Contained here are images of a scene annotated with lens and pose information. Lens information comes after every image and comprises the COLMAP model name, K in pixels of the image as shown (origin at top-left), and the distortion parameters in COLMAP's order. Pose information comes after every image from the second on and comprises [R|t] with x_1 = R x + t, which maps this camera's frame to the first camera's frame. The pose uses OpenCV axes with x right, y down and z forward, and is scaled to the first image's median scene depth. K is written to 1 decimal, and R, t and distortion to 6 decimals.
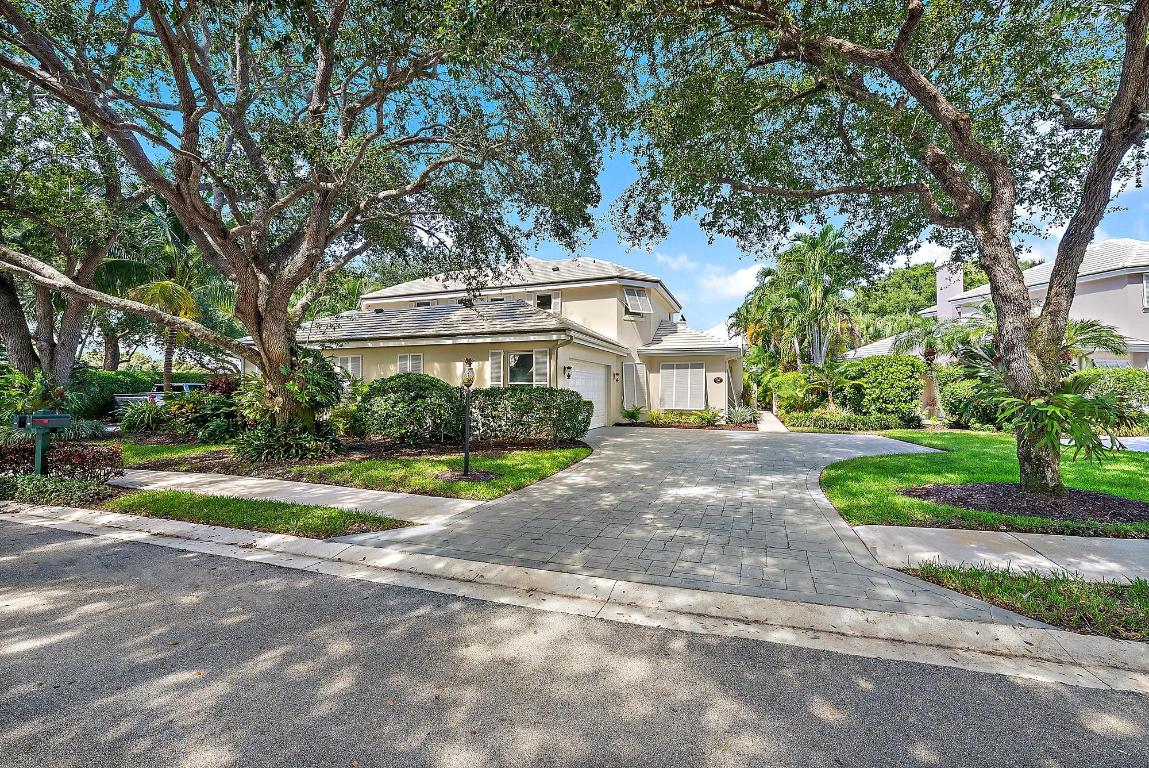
lens RADIAL K [[488.3, 0, 574.5], [0, 488.3, 384.0], [0, 0, 1]] dist [-0.000090, -0.000004]
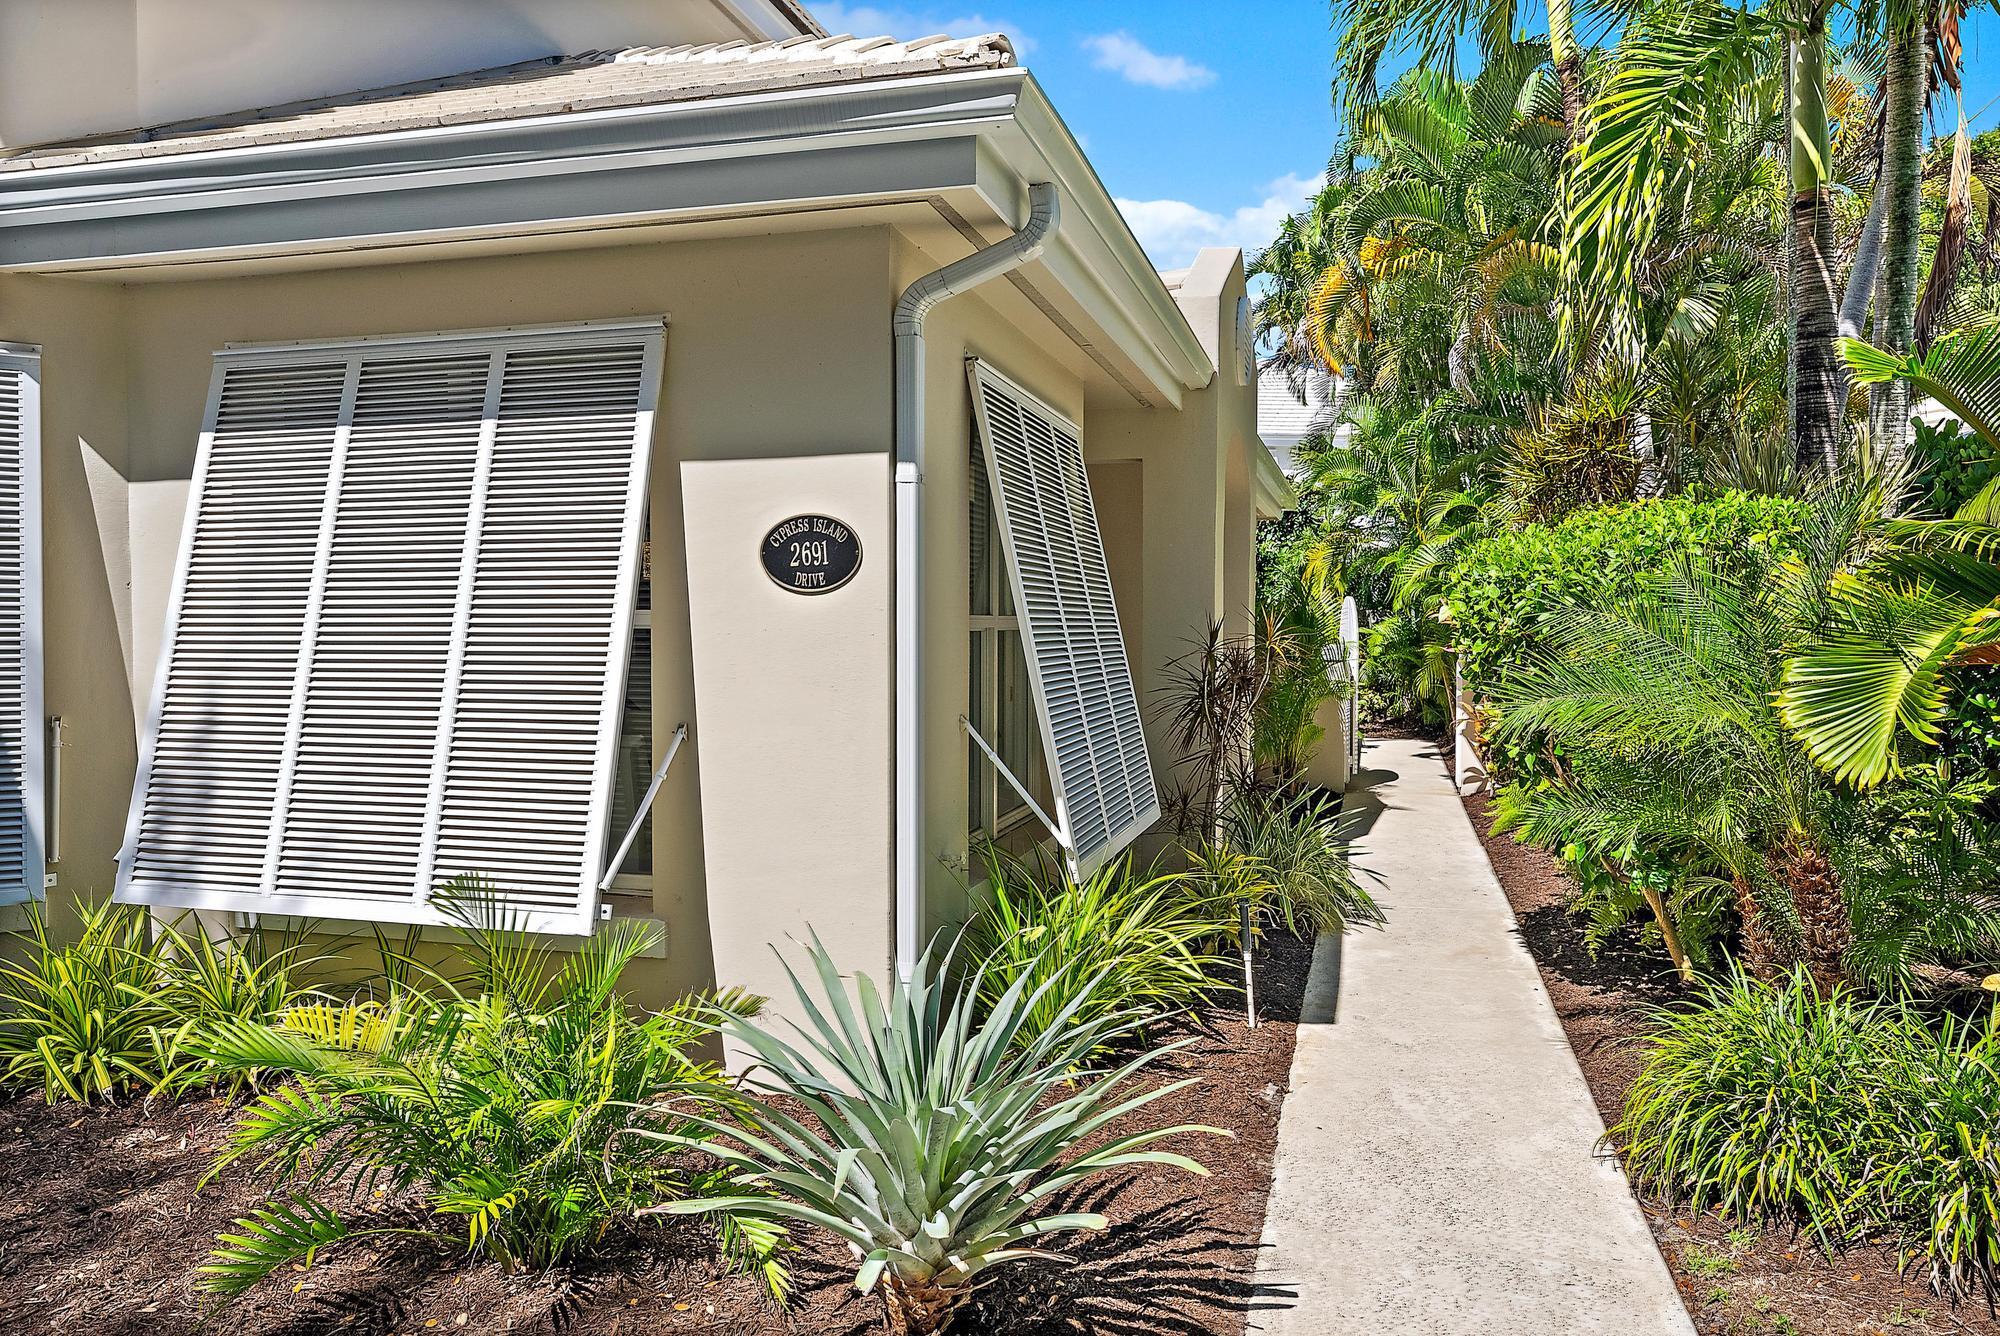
lens RADIAL K [[1380.5, 0, 1000.0], [0, 1380.5, 668.0], [0, 0, 1]] dist [-0.000657, -0.000101]
pose [[0.997340, -0.004159, 0.072776, 0.220491], [0.000671, 0.998853, 0.047882, 0.000311], [-0.072891, -0.047705, 0.996198, 0.549803]]
